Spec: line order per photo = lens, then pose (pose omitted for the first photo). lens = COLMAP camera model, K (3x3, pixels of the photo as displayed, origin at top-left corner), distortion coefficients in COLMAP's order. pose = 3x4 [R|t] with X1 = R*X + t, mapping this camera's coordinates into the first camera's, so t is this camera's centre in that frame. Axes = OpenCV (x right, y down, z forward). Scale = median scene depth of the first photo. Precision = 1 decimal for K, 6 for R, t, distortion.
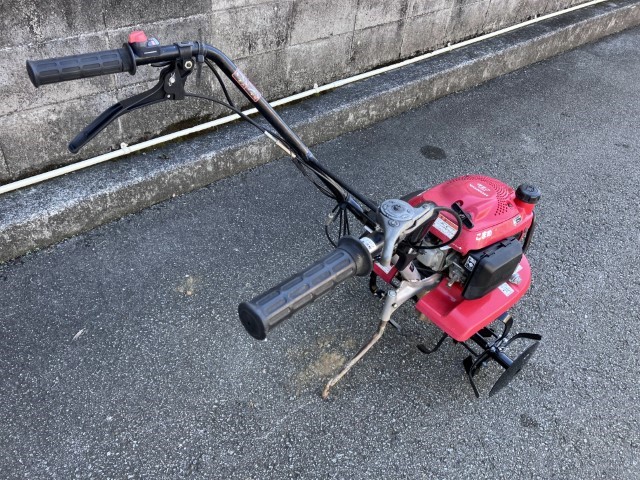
lens RADIAL K [[524.4, 0, 321.3], [0, 524.4, 251.2], [0, 0, 1]] dist [0.009285, -0.007203]
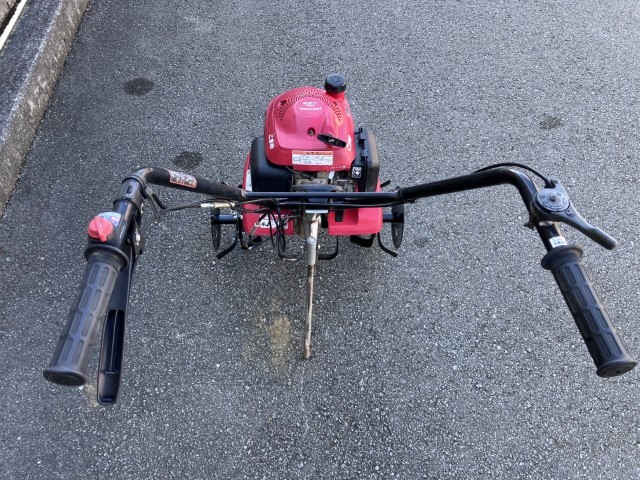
lens RADIAL K [[512.7, 0, 328.3], [0, 512.7, 243.0], [0, 0, 1]] dist [0.011596, -0.013666]
pose [[0.614618, -0.673482, 0.410689, -0.203734], [0.556667, 0.739190, 0.379104, -0.219051], [-0.558897, -0.004387, 0.829225, 0.122035]]
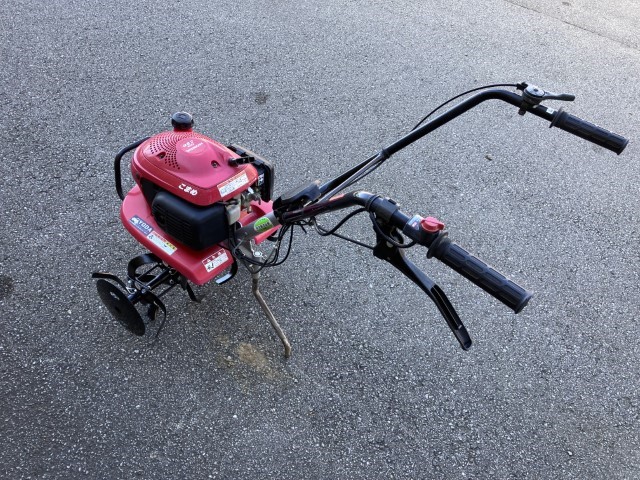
lens RADIAL K [[506.0, 0, 321.2], [0, 506.0, 247.5], [0, 0, 1]] dist [0.007135, 0.003089]
pose [[-0.184706, -0.810379, 0.556031, -0.373951], [0.526805, 0.395981, 0.752114, -0.522585], [-0.829675, 0.431840, 0.353772, 0.399975]]
